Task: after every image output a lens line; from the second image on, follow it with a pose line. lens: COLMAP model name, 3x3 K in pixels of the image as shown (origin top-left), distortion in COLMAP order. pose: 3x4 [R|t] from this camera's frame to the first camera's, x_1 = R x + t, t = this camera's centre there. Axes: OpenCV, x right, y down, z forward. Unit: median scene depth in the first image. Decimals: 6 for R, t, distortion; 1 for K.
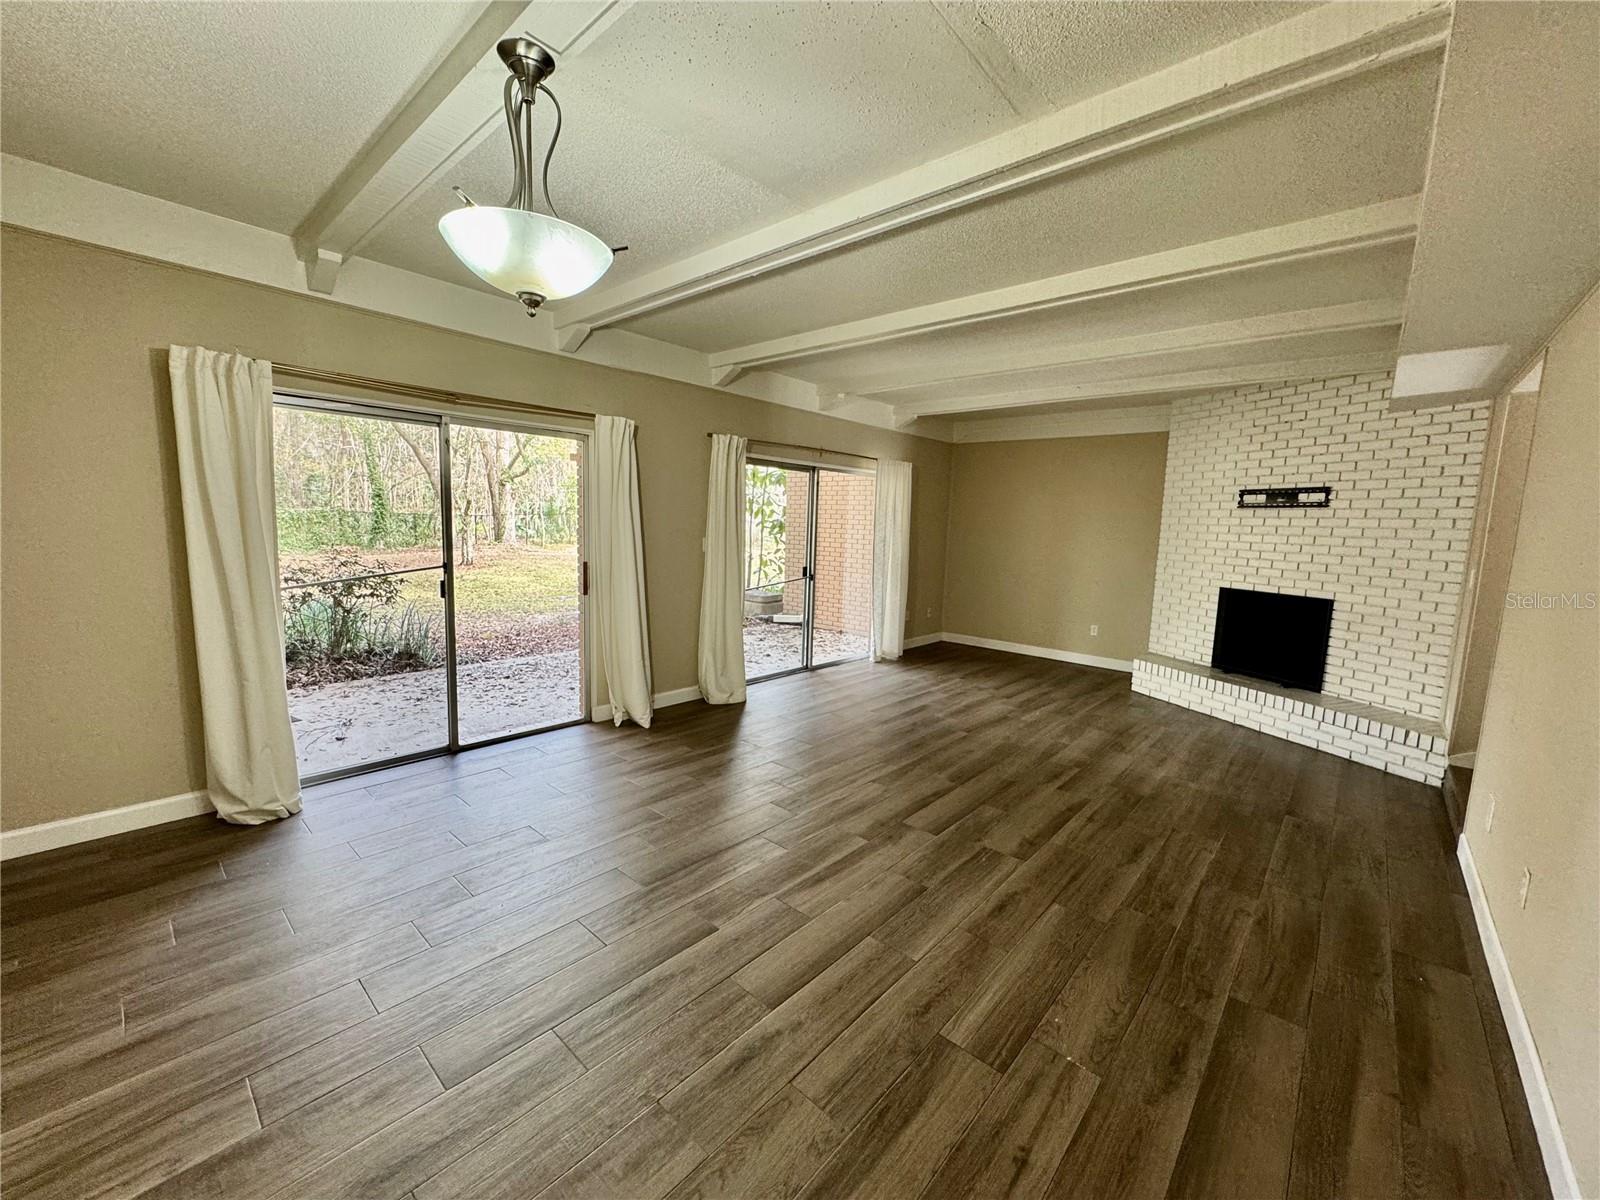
lens RADIAL K [[636.6, 0, 798.5], [0, 636.6, 601.4], [0, 0, 1]] dist [-0.003313, 0.000123]
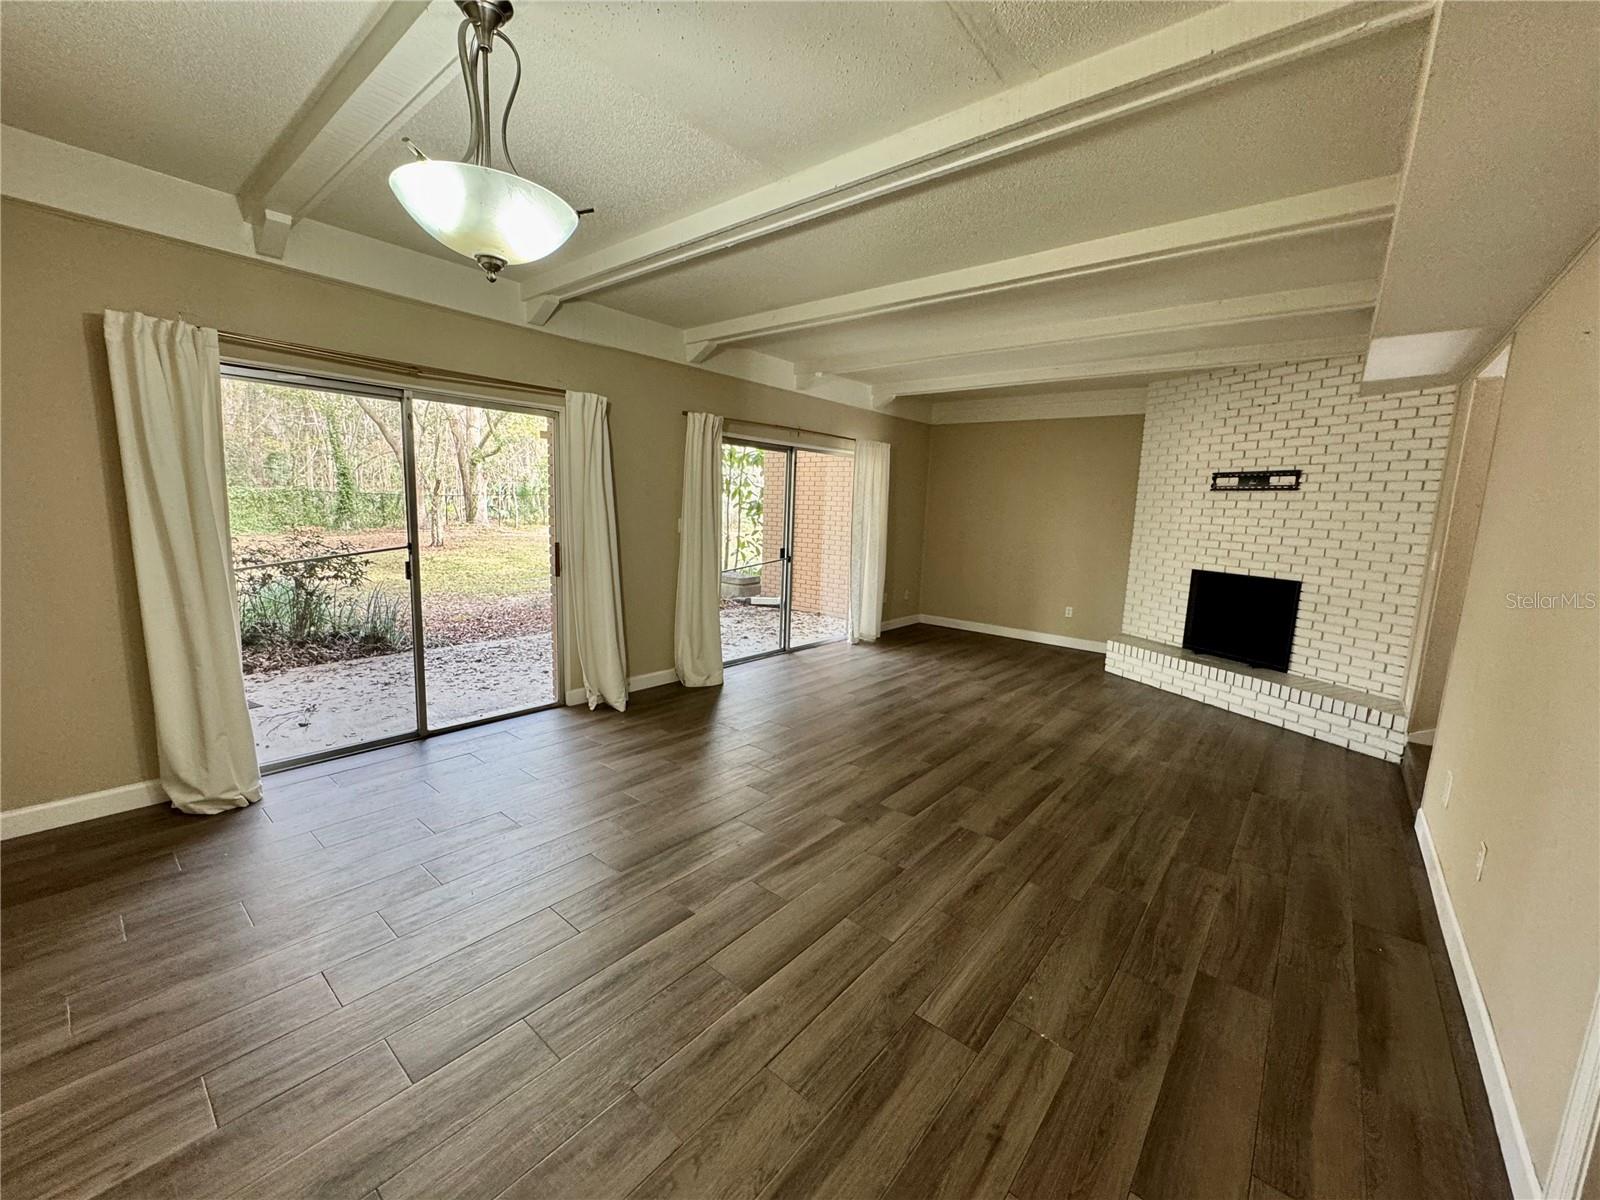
lens RADIAL K [[636.6, 0, 798.3], [0, 636.6, 601.5], [0, 0, 1]] dist [-0.003313, 0.000123]
pose [[0.999428, -0.001063, 0.033813, 0.001756], [0.000118, 0.999610, 0.027940, 0.000668], [-0.033829, -0.027920, 0.999038, 0.009251]]
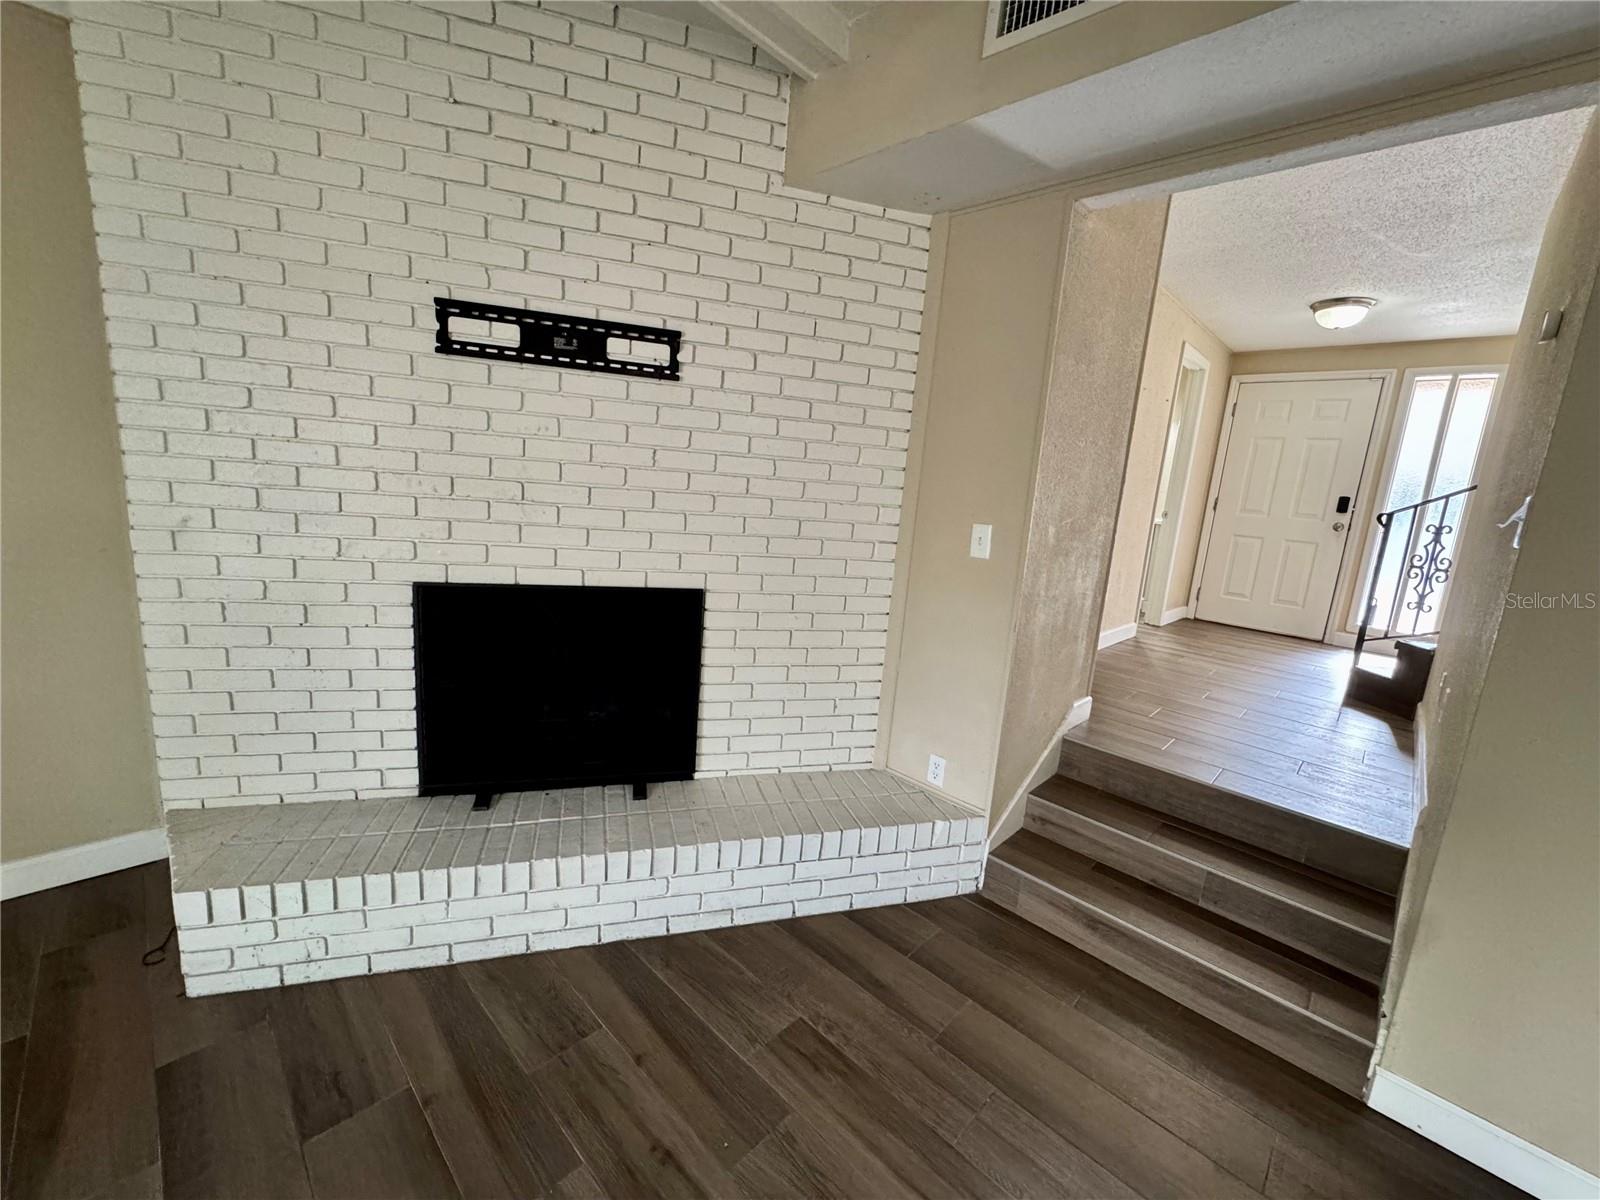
lens RADIAL K [[636.6, 0, 797.8], [0, 636.6, 598.4], [0, 0, 1]] dist [-0.003313, 0.000123]
pose [[0.035837, -0.208449, 0.977376, 0.405148], [0.049641, 0.977169, 0.206585, -0.094480], [-0.998124, 0.041115, 0.045366, 0.960681]]
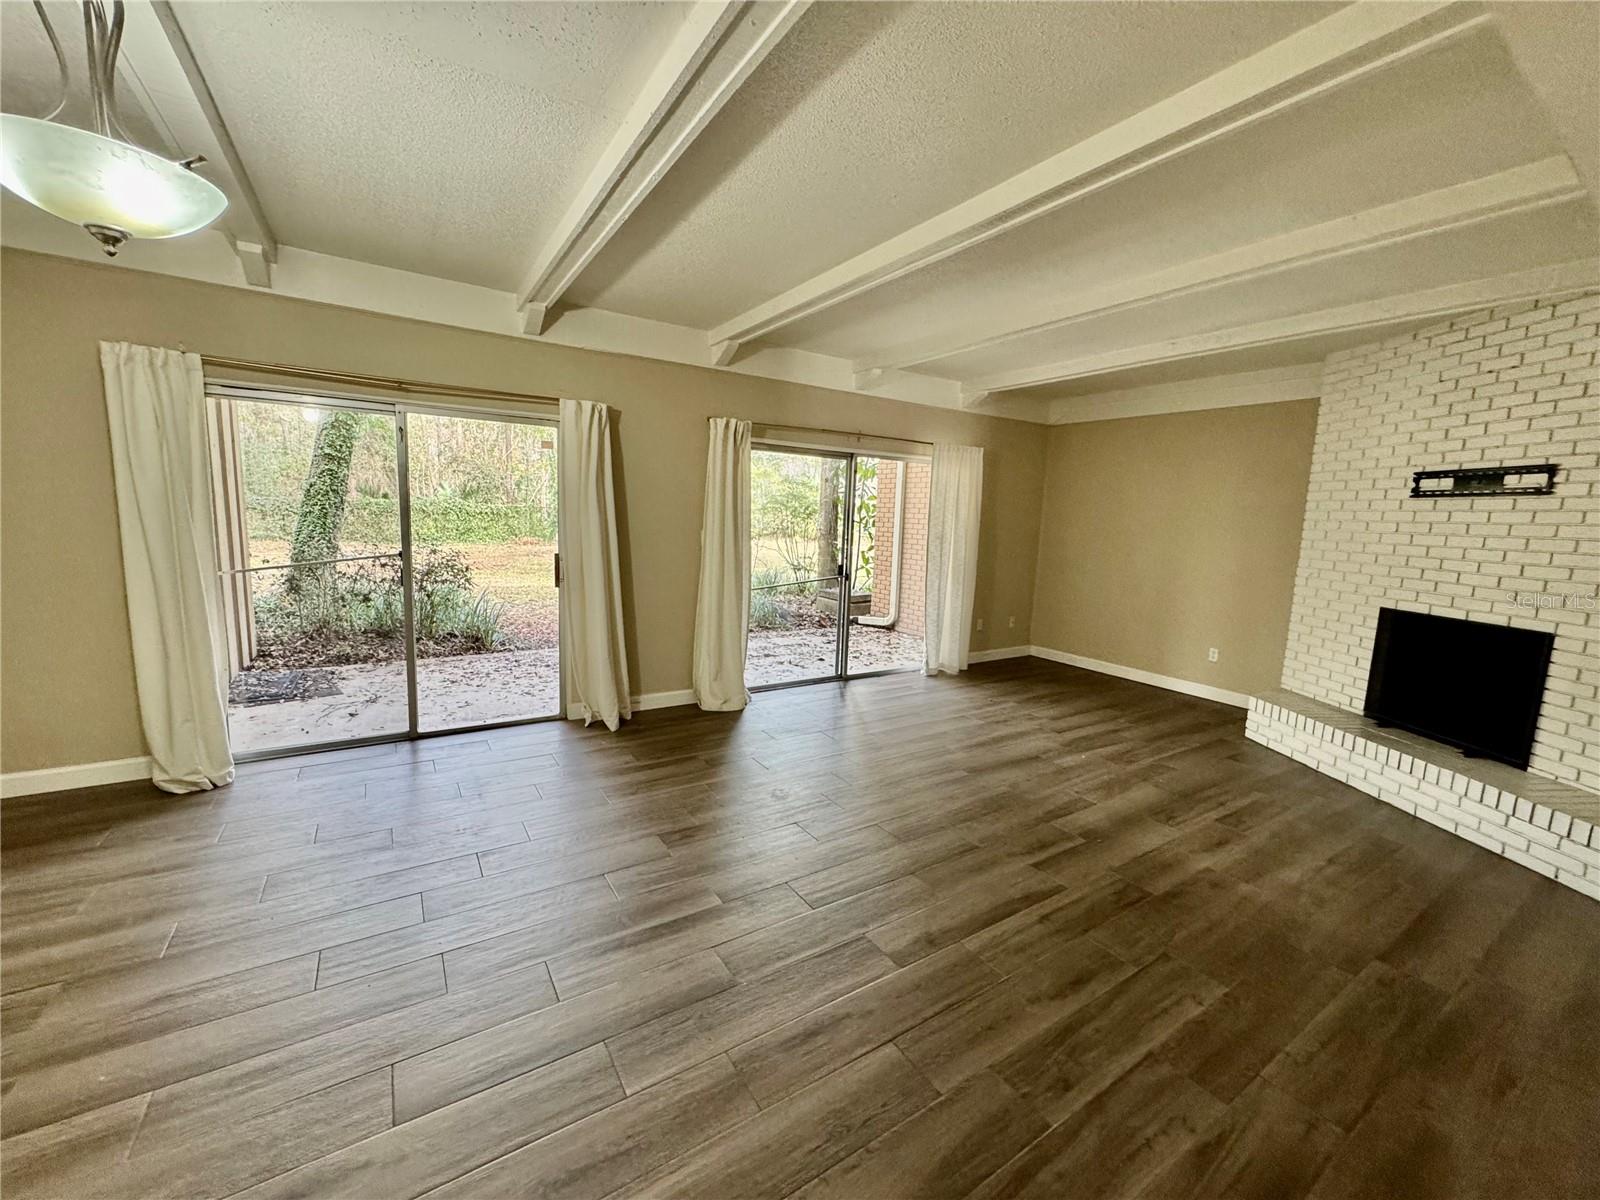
lens RADIAL K [[636.6, 0, 798.6], [0, 636.6, 600.8], [0, 0, 1]] dist [-0.003313, 0.000123]
pose [[0.964688, 0.039838, -0.260367, 0.263409], [-0.038972, 0.999204, 0.008489, -0.012485], [0.260498, 0.001958, 0.965473, 0.160368]]
